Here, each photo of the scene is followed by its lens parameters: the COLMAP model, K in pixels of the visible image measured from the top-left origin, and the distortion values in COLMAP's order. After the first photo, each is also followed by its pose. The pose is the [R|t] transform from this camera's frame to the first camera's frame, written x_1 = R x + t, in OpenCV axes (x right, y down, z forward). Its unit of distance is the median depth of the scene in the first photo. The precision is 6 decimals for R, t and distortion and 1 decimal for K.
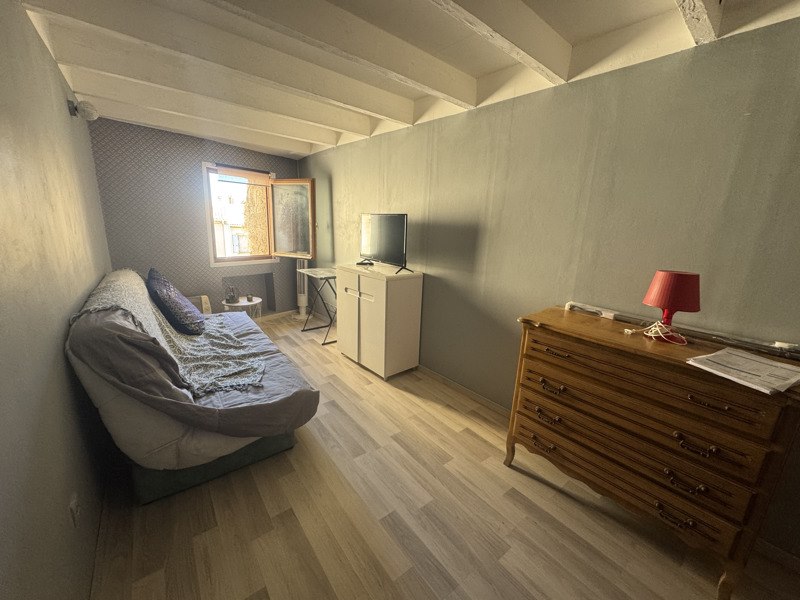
lens RADIAL K [[318.1, 0, 401.2], [0, 318.1, 297.1], [0, 0, 1]] dist [-0.004893, -0.000072]
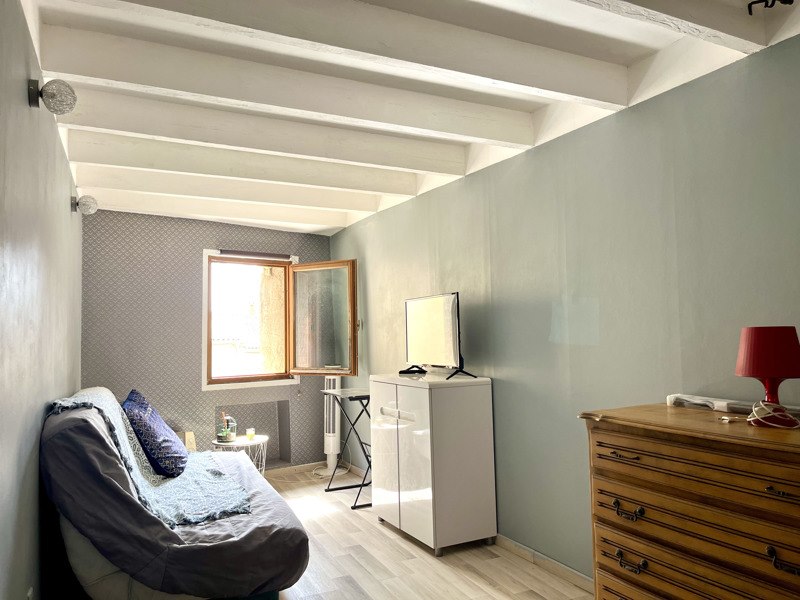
lens RADIAL K [[600.0, 0, 405.6], [0, 600.0, 298.4], [0, 0, 1]] dist [0.047693, -0.071262]
pose [[0.972185, -0.071833, -0.222925, 0.189167], [0.005720, 0.958805, -0.284009, 0.119633], [0.234142, 0.274834, 0.932547, -0.239831]]
